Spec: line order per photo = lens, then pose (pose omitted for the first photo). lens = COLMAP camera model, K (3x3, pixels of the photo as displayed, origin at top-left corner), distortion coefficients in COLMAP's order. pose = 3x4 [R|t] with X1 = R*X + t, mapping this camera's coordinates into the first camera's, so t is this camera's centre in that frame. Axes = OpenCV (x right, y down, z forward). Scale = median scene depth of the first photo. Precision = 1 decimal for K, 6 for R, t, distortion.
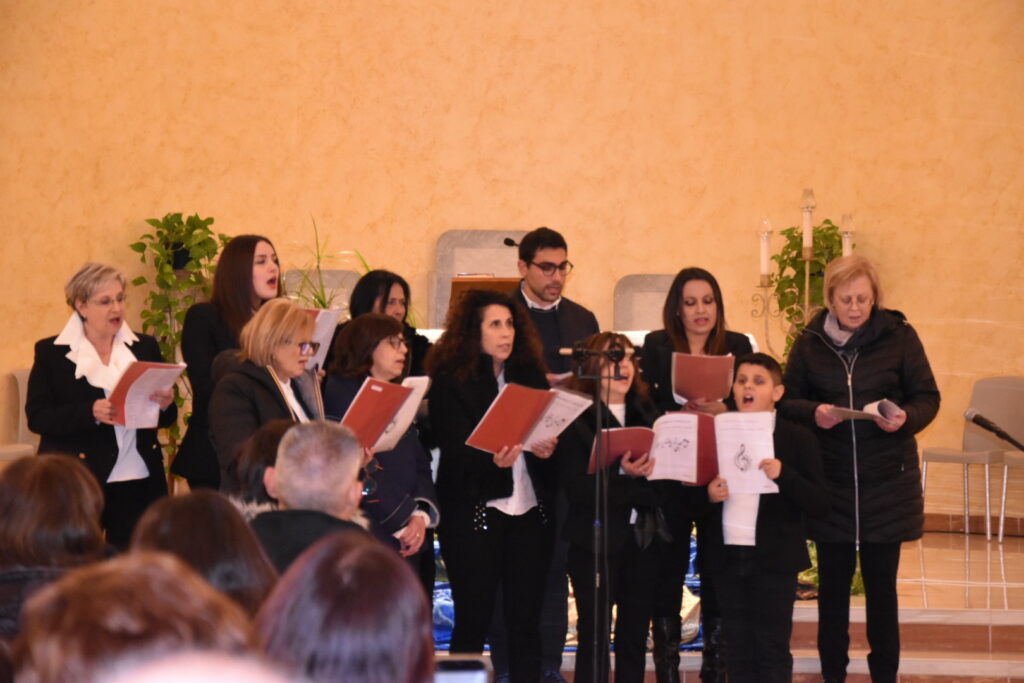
lens RADIAL K [[3379.0, 0, 515.7], [0, 3379.0, 344.7], [0, 0, 1]] dist [1.127147, 0.000000]
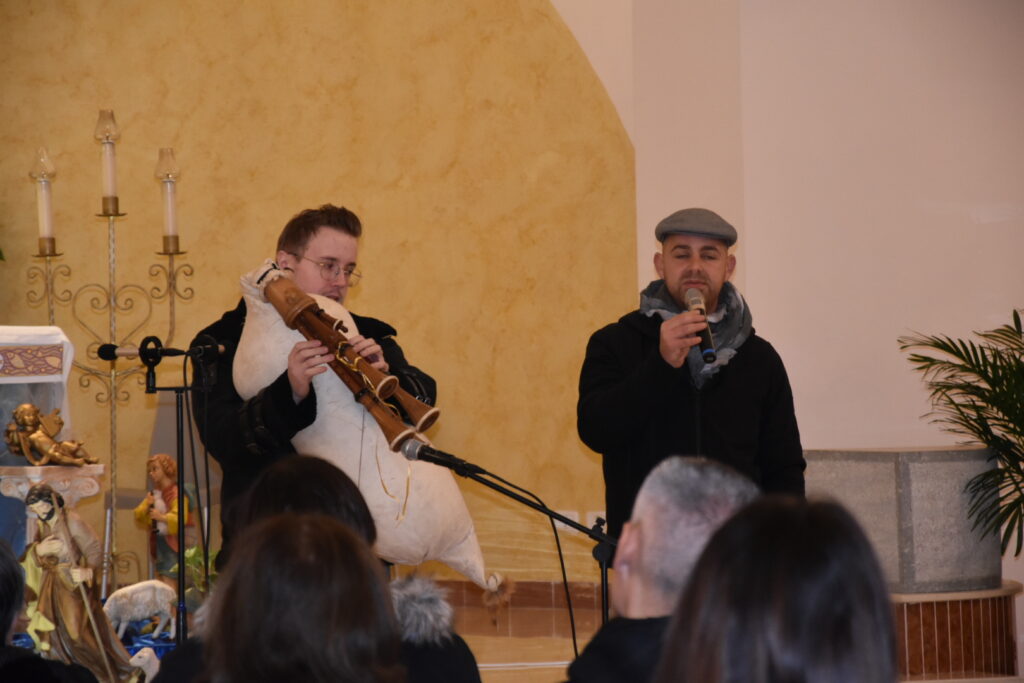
lens RADIAL K [[4759.4, 0, 518.5], [0, 4759.4, 349.0], [0, 0, 1]] dist [2.013973, 0.000000]
pose [[0.917684, -0.028420, 0.396293, -0.187677], [0.029009, 0.999569, 0.004508, -0.000353], [-0.396250, 0.007359, 0.918113, 0.071851]]
